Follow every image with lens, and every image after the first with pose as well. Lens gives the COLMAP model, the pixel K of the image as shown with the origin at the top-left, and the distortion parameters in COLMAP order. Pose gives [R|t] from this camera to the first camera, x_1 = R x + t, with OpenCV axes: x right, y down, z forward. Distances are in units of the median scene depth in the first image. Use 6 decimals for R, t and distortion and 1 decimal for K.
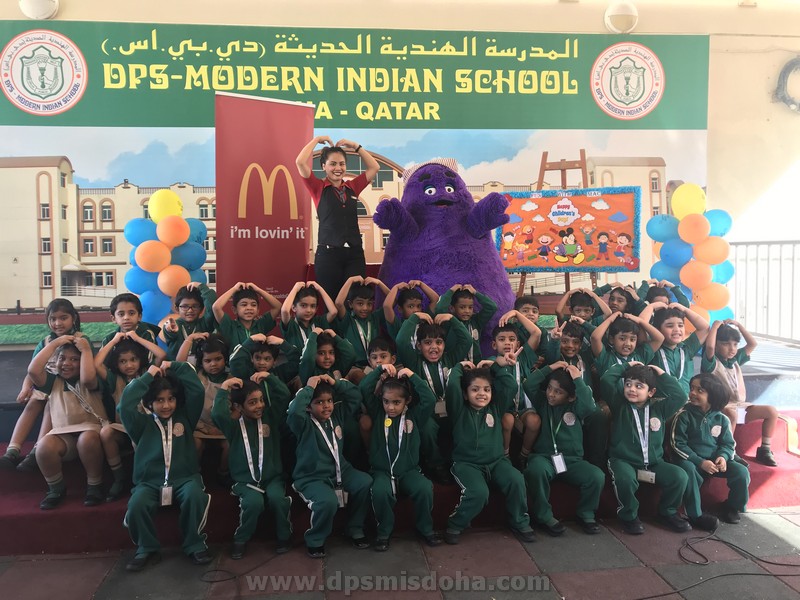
lens RADIAL K [[652.3, 0, 402.9], [0, 652.3, 292.1], [0, 0, 1]] dist [-0.010414, 0.028734]
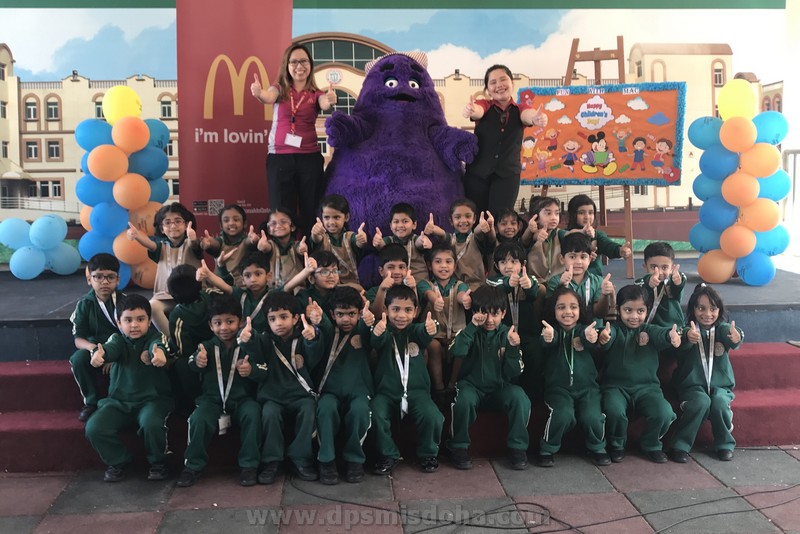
lens RADIAL K [[903.0, 0, 408.2], [0, 903.0, 253.7], [0, 0, 1]] dist [-0.002499, 0.000000]
pose [[0.999029, 0.011042, -0.042648, 0.057869], [-0.009129, 0.998955, 0.044794, 0.006842], [0.043098, -0.044361, 0.998086, -0.155725]]
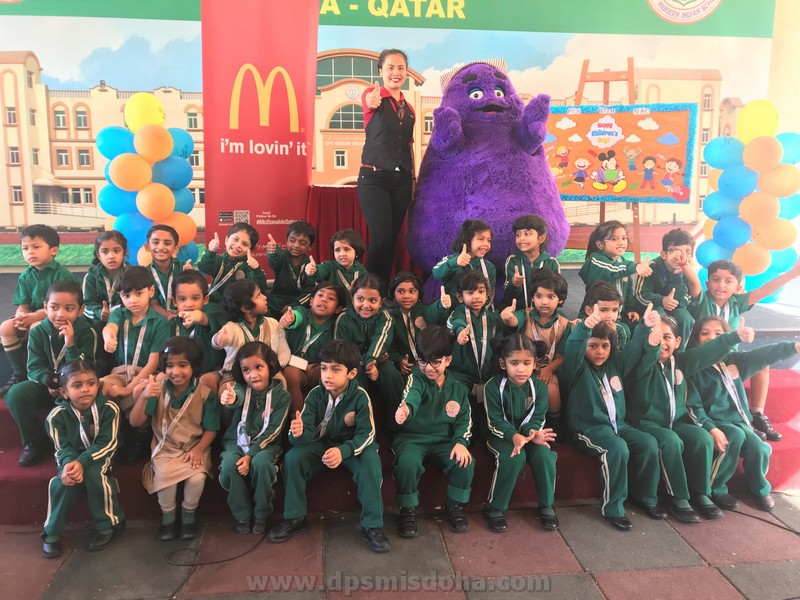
lens RADIAL K [[652.3, 0, 403.8], [0, 652.3, 293.1], [0, 0, 1]] dist [-0.010414, 0.028734]
pose [[0.999662, 0.025682, -0.004009, -0.011824], [-0.024983, 0.991891, 0.124610, -0.010148], [0.007177, -0.124468, 0.992198, 0.102929]]
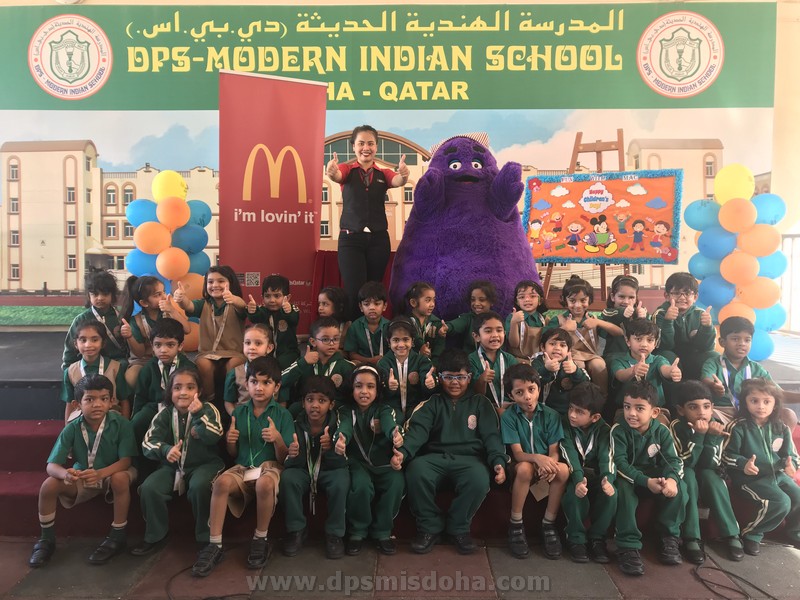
lens RADIAL K [[652.3, 0, 401.1], [0, 652.3, 294.1], [0, 0, 1]] dist [-0.010414, 0.028734]
pose [[0.991901, 0.023543, -0.124813, 0.088049], [-0.022790, 0.999712, 0.007462, 0.010659], [0.124953, -0.004557, 0.992152, 0.058263]]
